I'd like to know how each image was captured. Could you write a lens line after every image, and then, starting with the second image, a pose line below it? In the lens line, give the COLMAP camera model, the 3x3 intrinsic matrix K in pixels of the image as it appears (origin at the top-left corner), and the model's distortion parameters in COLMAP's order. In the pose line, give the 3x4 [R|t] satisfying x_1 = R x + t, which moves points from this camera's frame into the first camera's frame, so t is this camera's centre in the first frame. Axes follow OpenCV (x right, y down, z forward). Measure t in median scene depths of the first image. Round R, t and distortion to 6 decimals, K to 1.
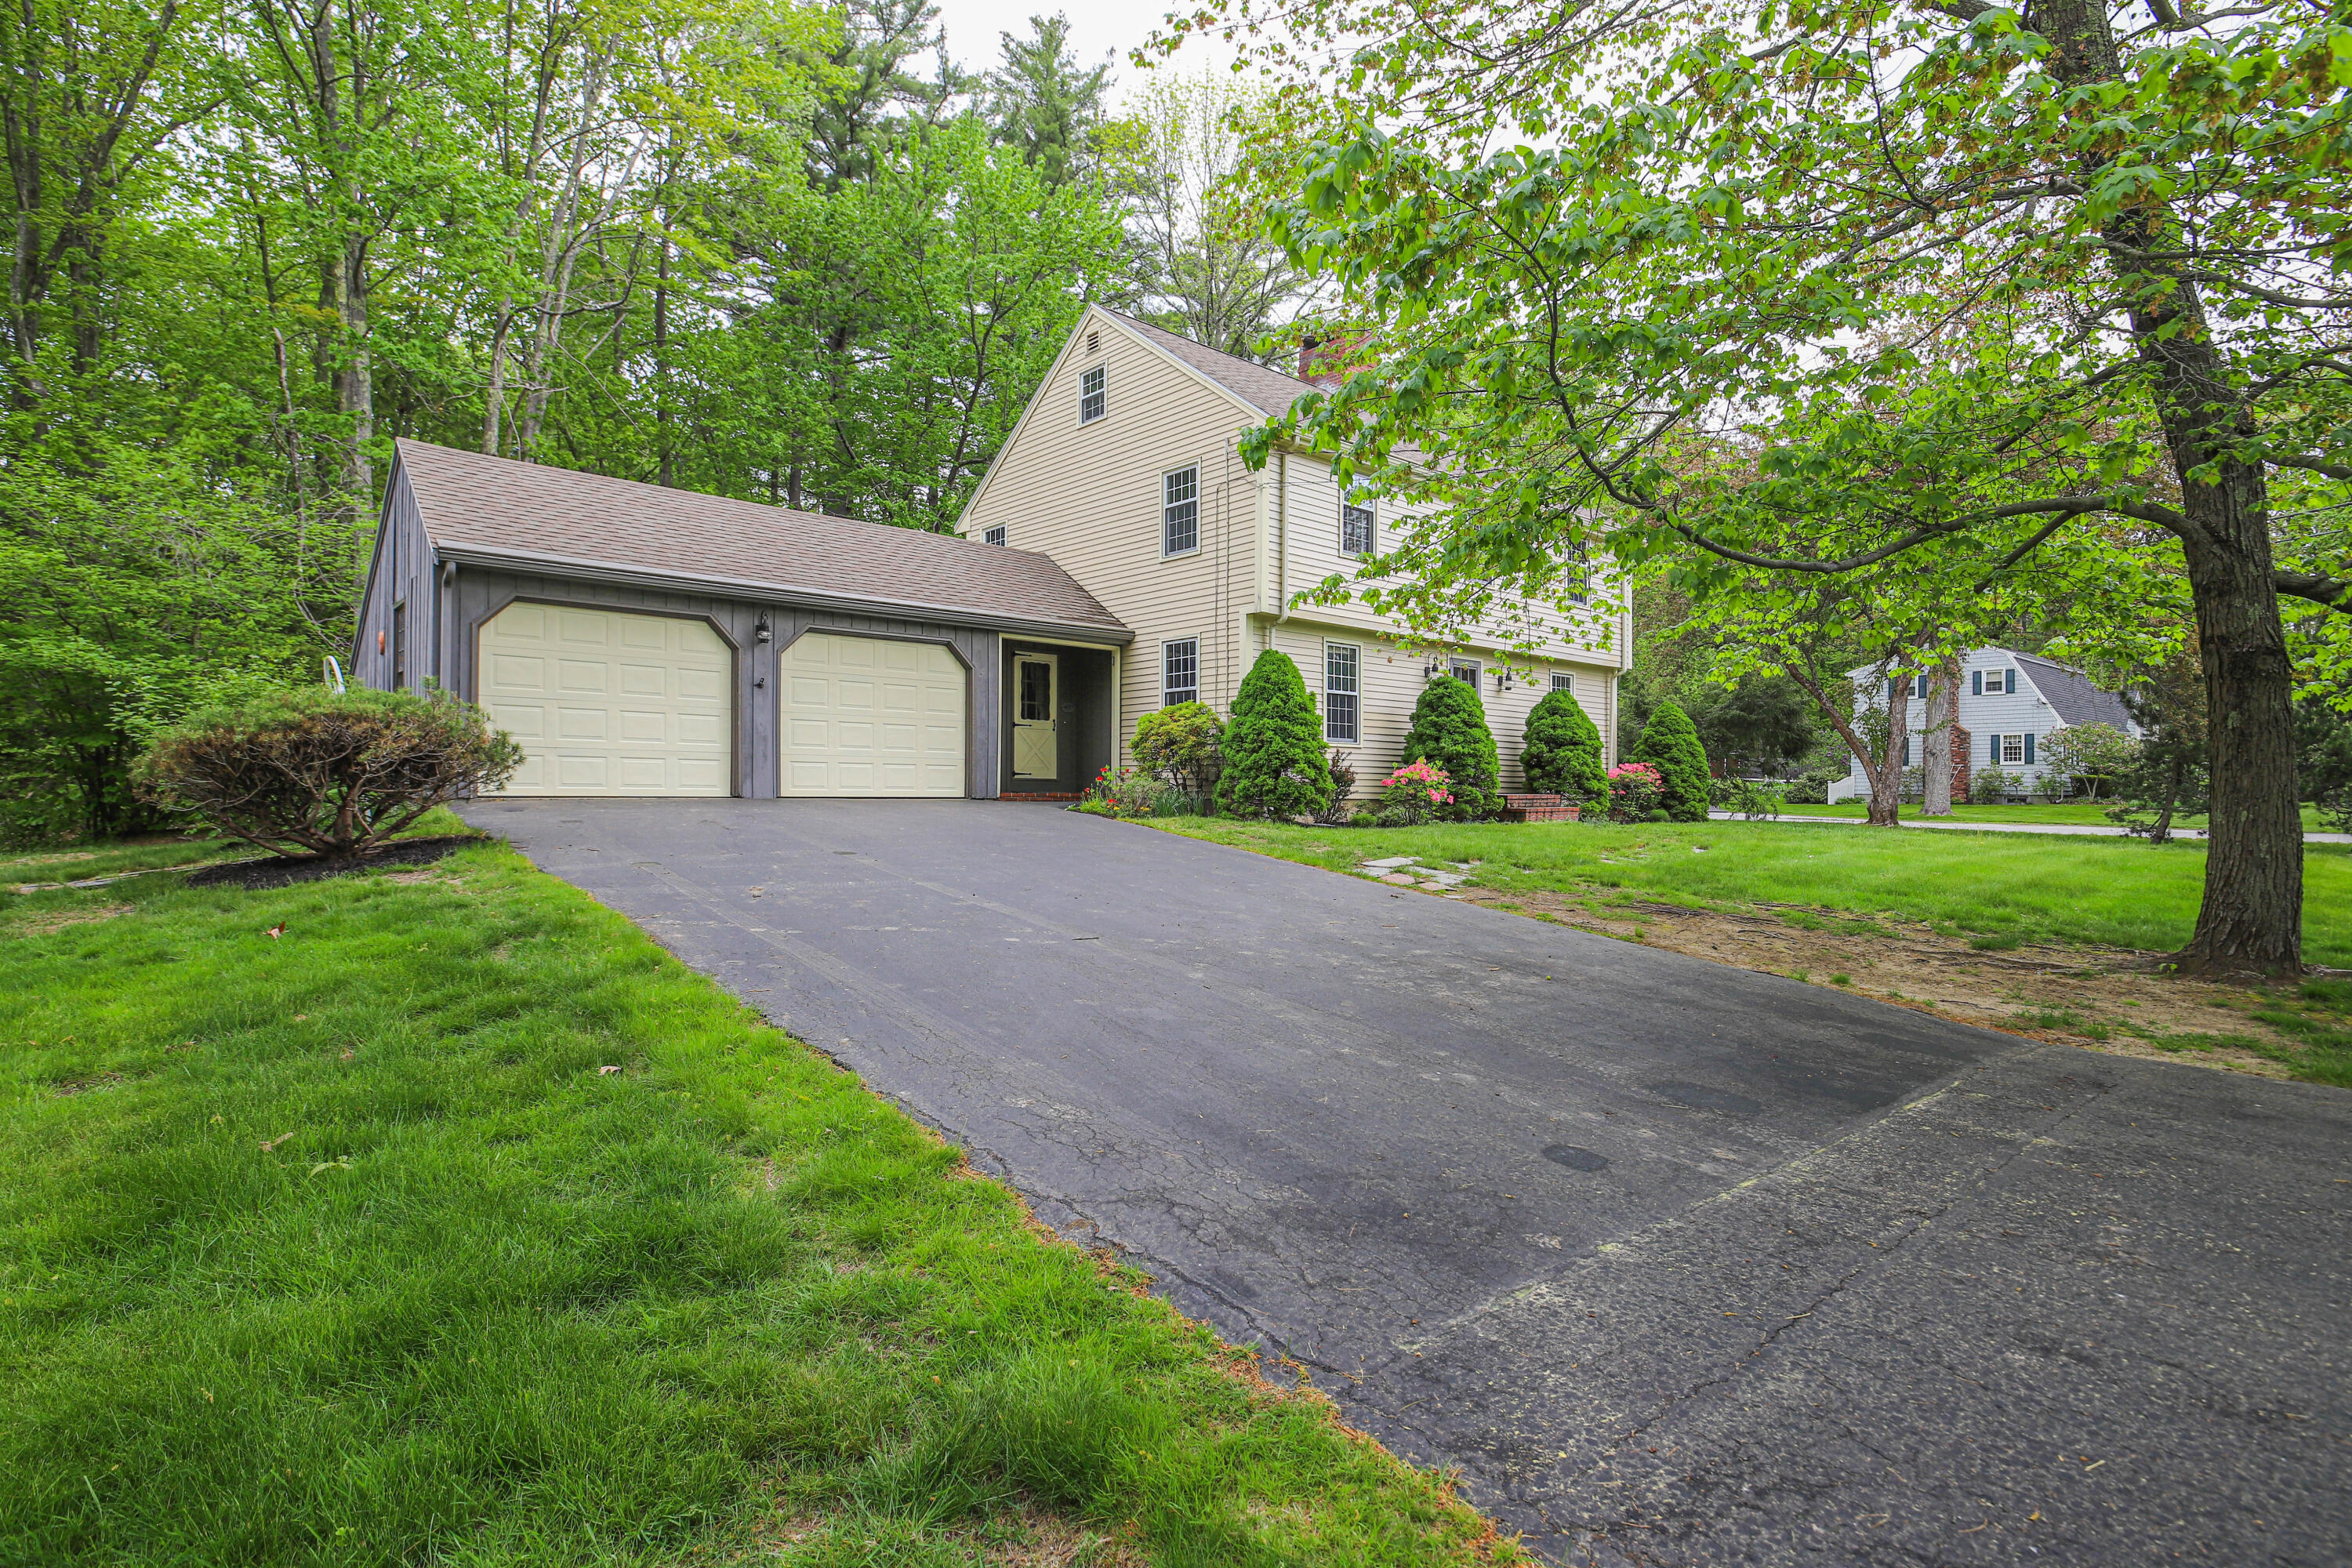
lens RADIAL K [[1142.2, 0, 1169.1], [0, 1142.2, 781.0], [0, 0, 1]] dist [-0.008835, -0.002436]
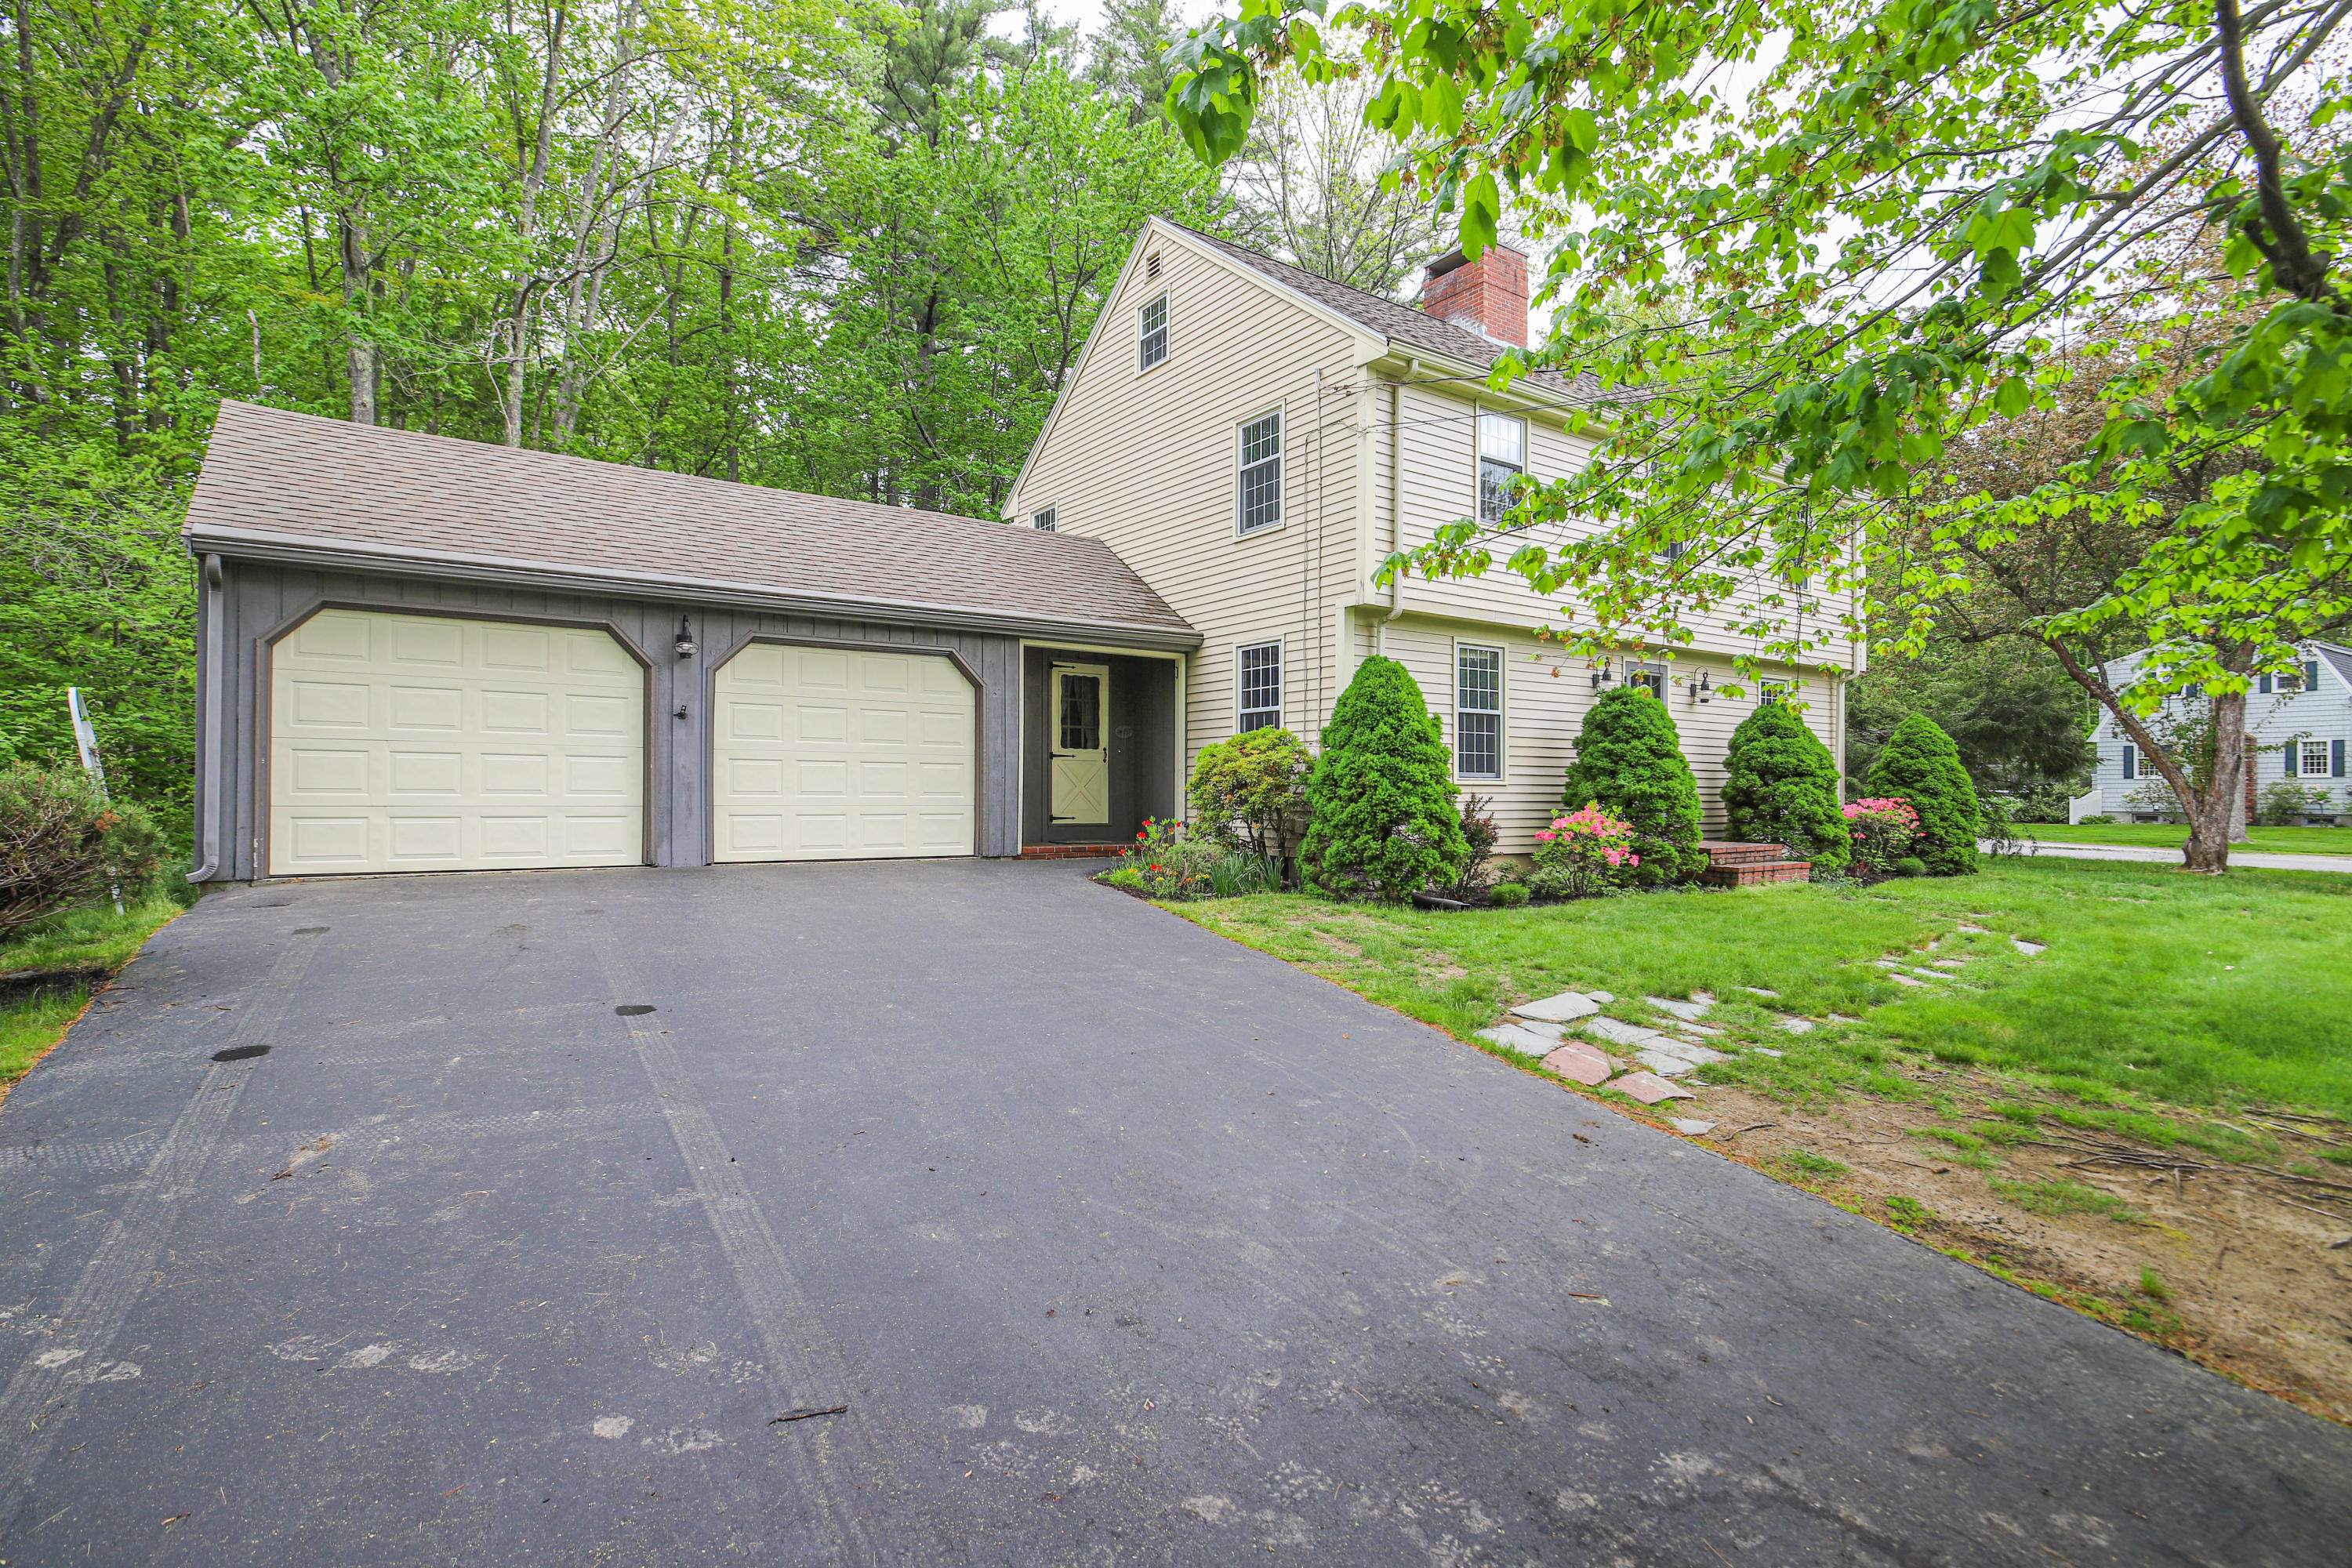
lens RADIAL K [[1142.2, 0, 1184.0], [0, 1142.2, 786.7], [0, 0, 1]] dist [-0.008835, -0.002436]
pose [[0.994380, -0.004246, -0.105787, 0.039244], [0.004491, 0.999988, 0.002078, -0.031112], [0.105777, -0.002542, 0.994387, 0.244787]]
